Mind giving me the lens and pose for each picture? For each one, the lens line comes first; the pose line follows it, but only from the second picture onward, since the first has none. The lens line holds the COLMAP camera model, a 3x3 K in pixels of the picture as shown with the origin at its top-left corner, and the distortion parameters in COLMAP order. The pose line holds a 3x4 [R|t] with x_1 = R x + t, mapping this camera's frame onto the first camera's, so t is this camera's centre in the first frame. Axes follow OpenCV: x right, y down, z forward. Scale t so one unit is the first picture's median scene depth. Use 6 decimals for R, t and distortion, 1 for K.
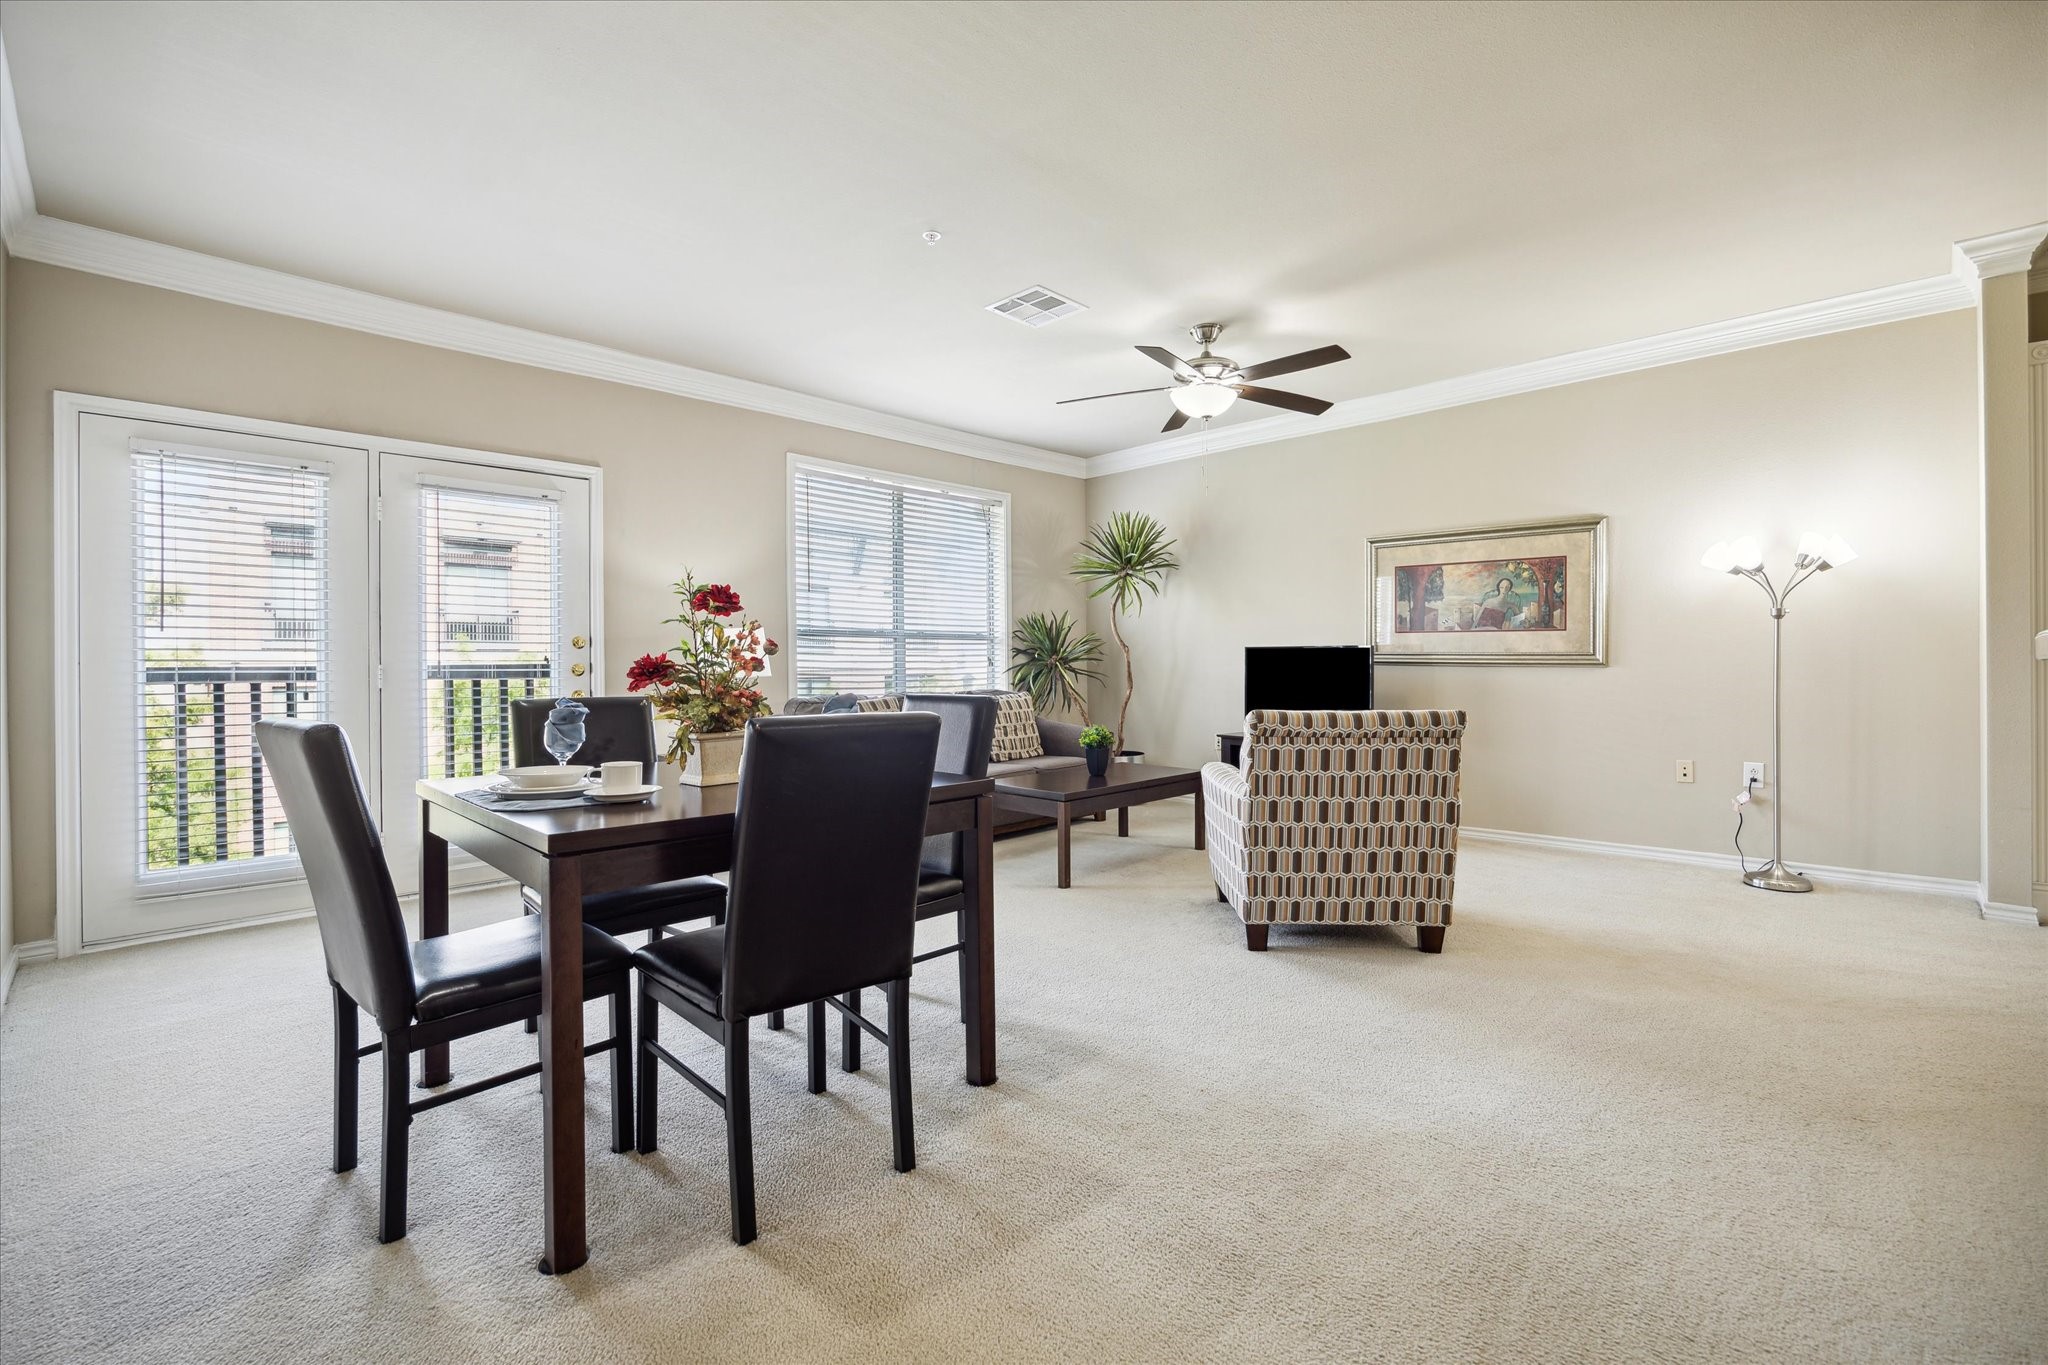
lens RADIAL K [[910.3, 0, 1014.6], [0, 910.3, 664.5], [0, 0, 1]] dist [-0.022423, 0.000119]
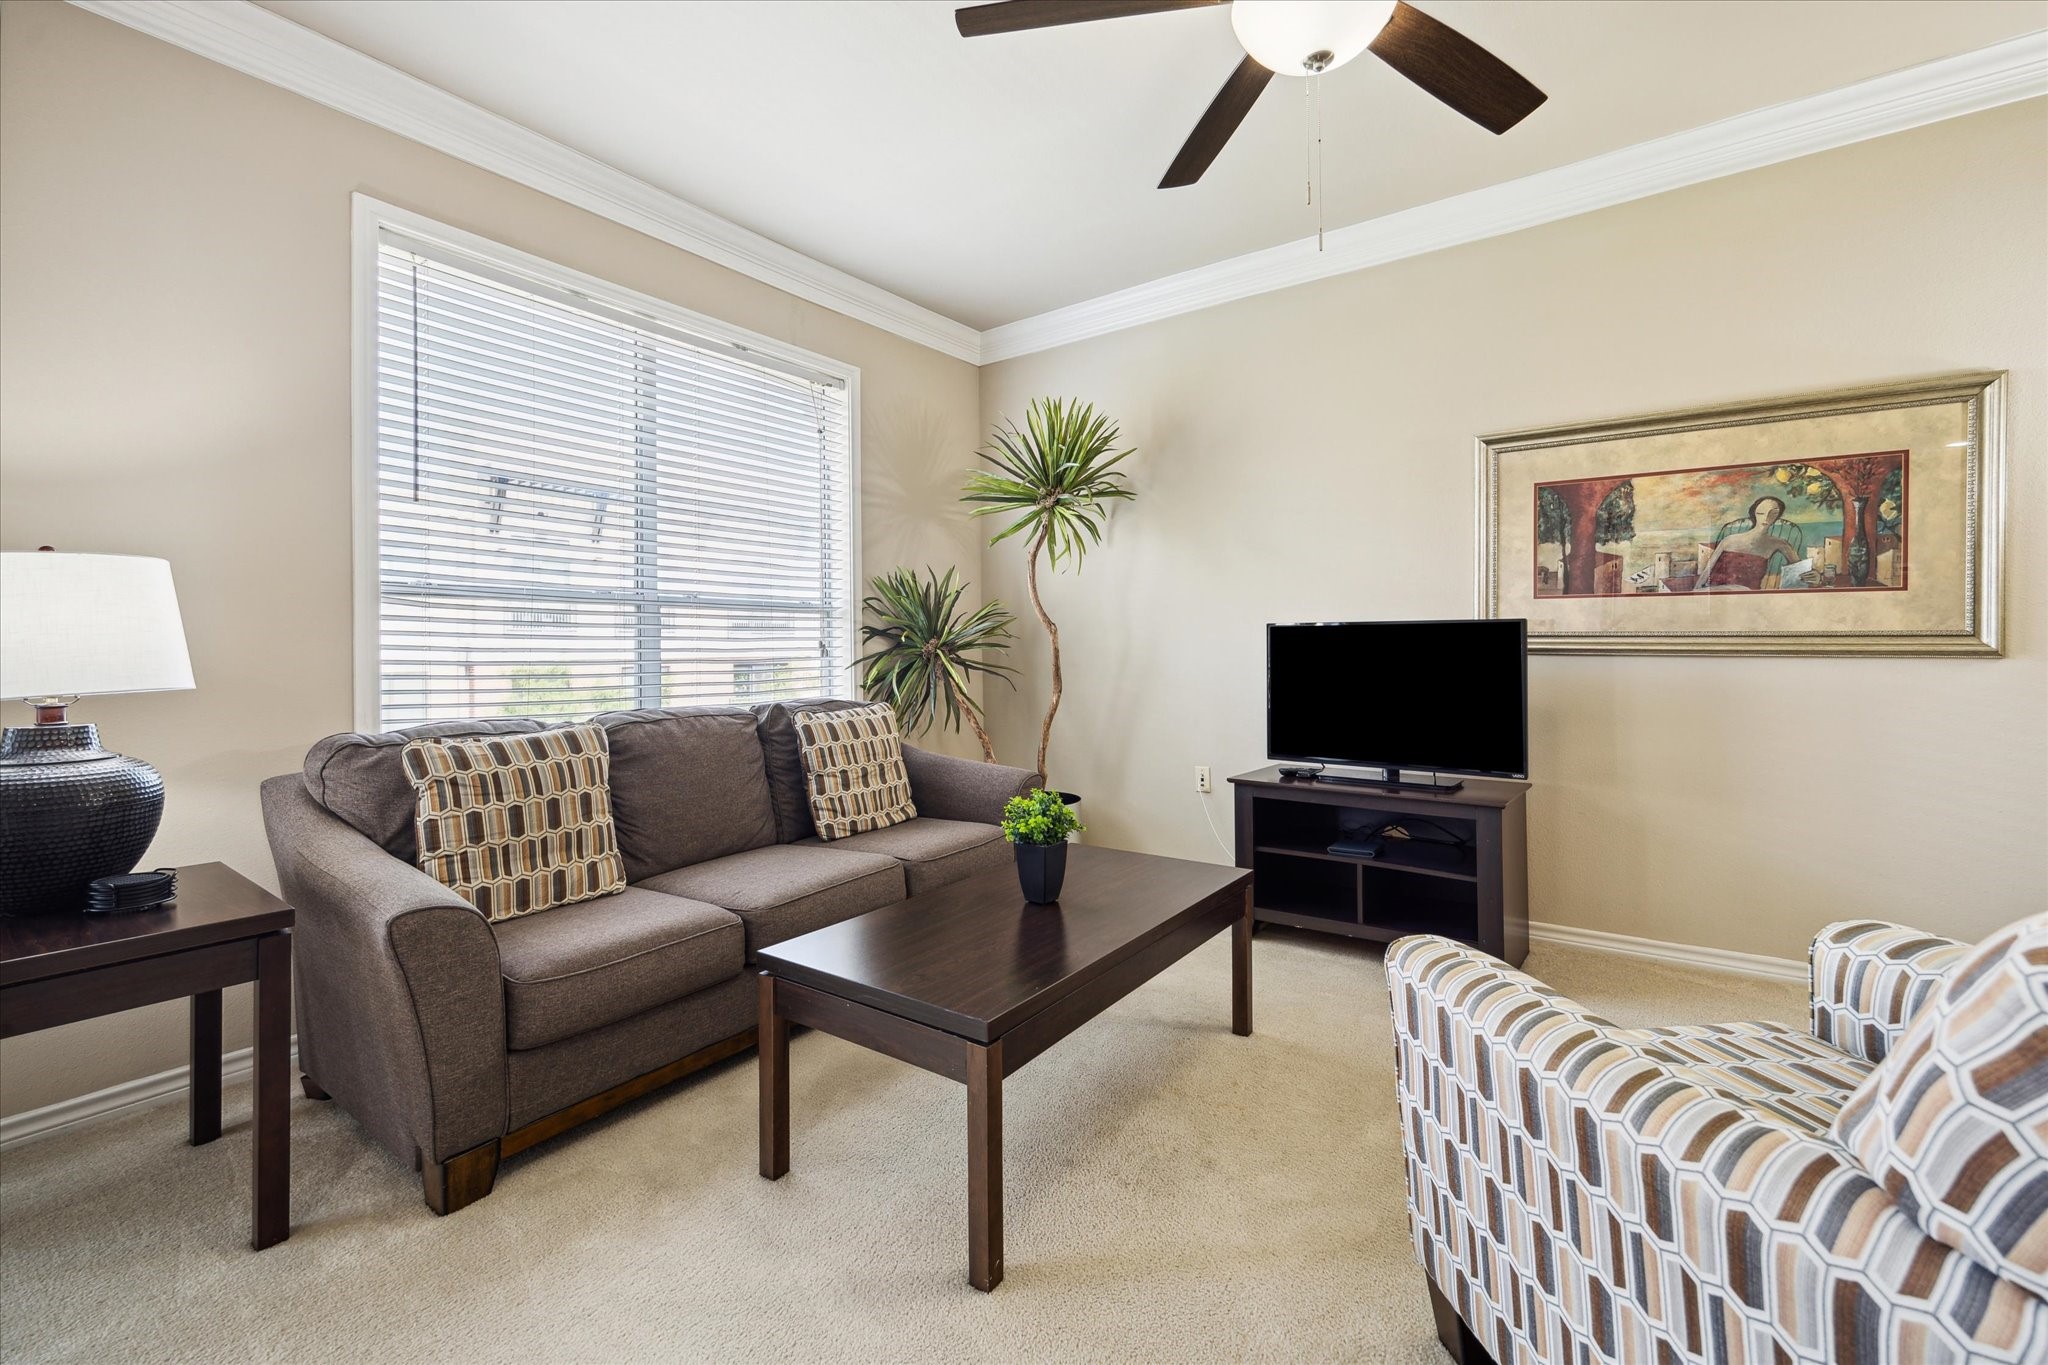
lens RADIAL K [[875.2, 0, 1024.1], [0, 875.2, 663.8], [0, 0, 1]] dist [0.000230, 0.000189]
pose [[0.986879, -0.003206, 0.161427, 0.010862], [0.000984, 0.999904, 0.013843, -0.001459], [-0.161456, -0.013502, 0.986788, 0.485990]]
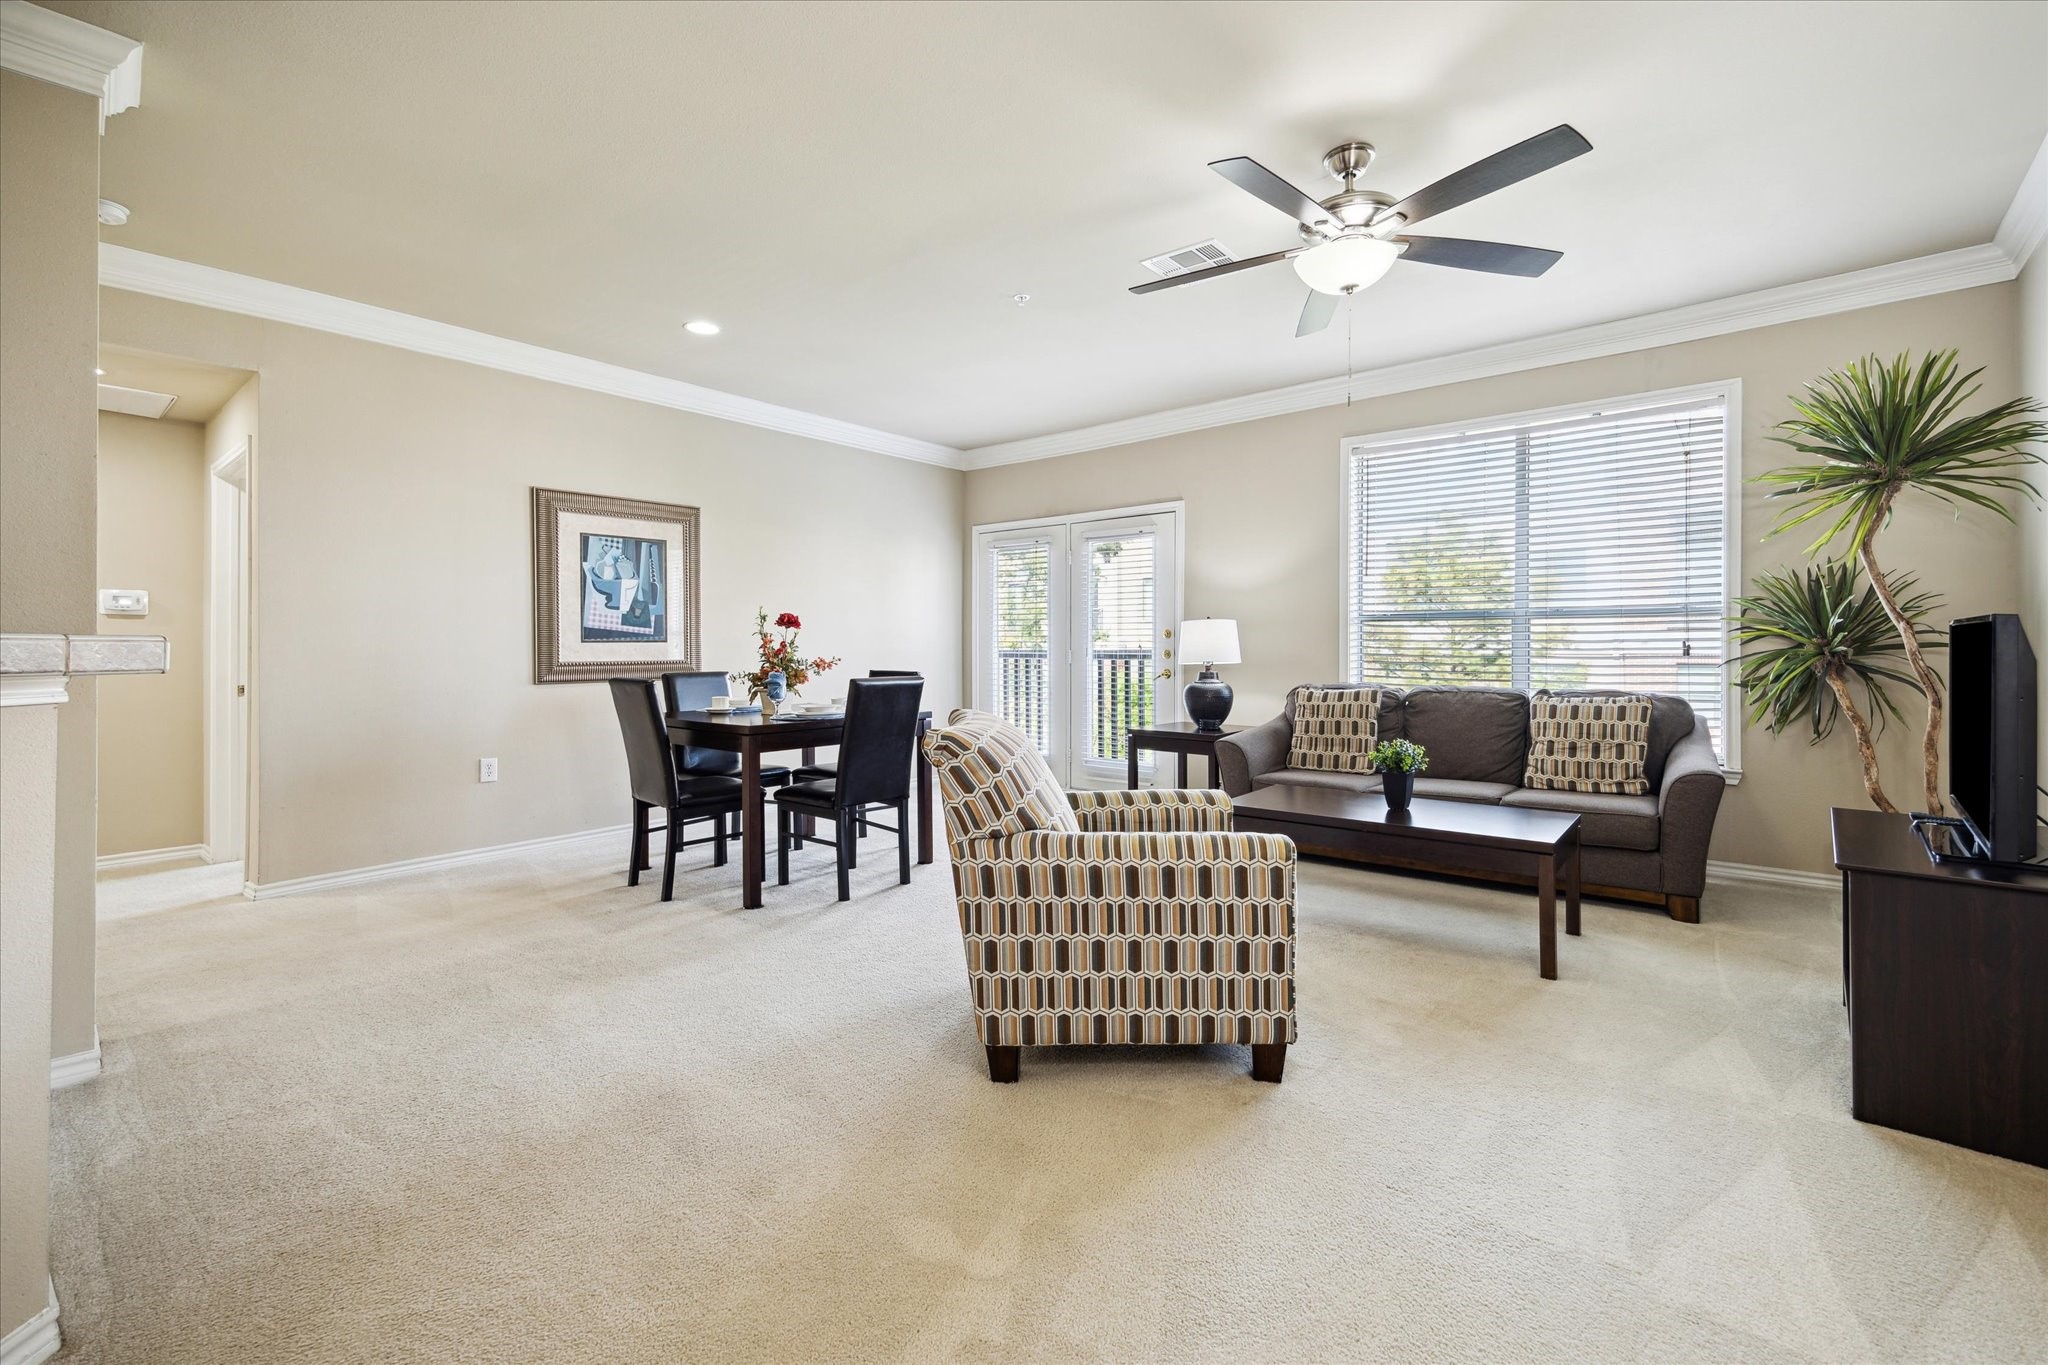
lens RADIAL K [[859.3, 0, 1026.5], [0, 859.3, 640.8], [0, 0, 1]] dist [0.000301, 0.000102]
pose [[0.092128, -0.002821, -0.995743, 0.625226], [0.000608, 0.999996, -0.002777, -0.008545], [0.995747, -0.000349, 0.092129, 0.538426]]
